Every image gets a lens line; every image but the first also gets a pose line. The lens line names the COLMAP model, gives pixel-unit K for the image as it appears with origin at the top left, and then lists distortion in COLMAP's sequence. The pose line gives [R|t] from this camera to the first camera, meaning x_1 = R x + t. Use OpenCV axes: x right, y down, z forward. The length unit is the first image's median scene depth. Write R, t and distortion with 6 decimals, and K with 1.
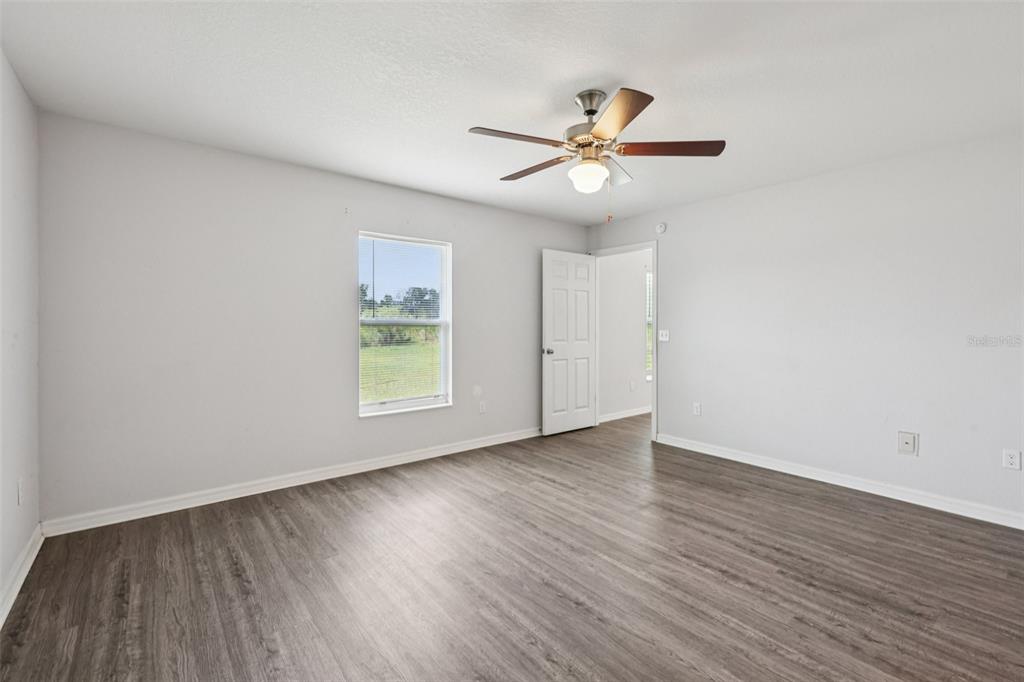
lens RADIAL K [[455.0, 0, 512.5], [0, 455.0, 338.8], [0, 0, 1]] dist [0.014250, -0.001813]
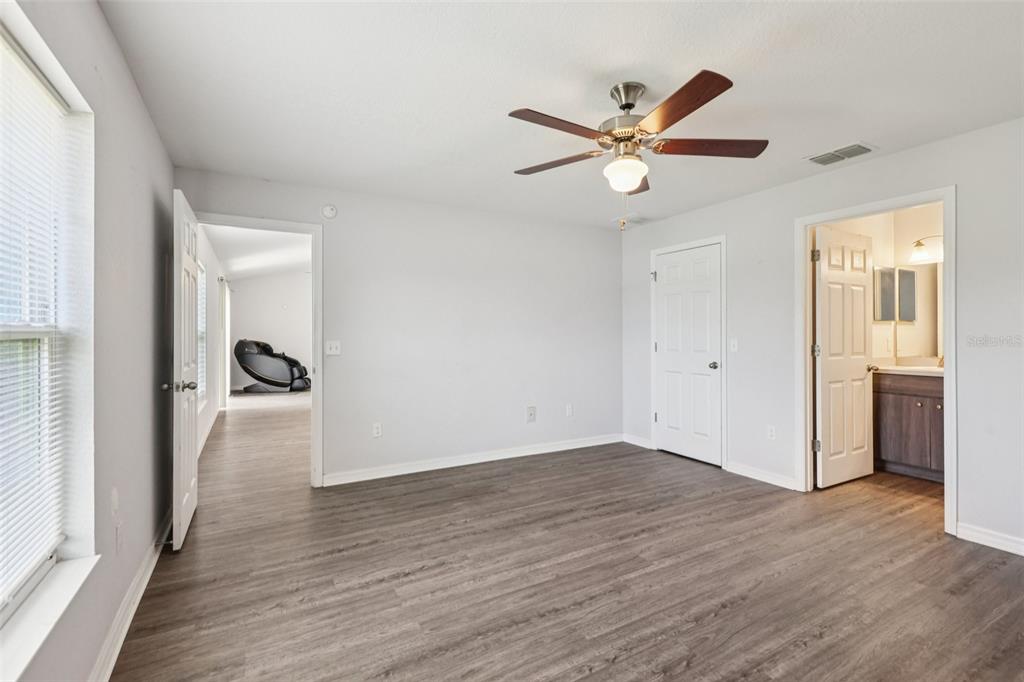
lens RADIAL K [[455.0, 0, 530.8], [0, 455.0, 332.9], [0, 0, 1]] dist [0.014250, -0.001813]
pose [[0.146375, -0.001036, 0.989229, -0.674984], [0.031169, 0.999508, -0.003566, -0.033579], [-0.988738, 0.031355, 0.146335, 0.902743]]
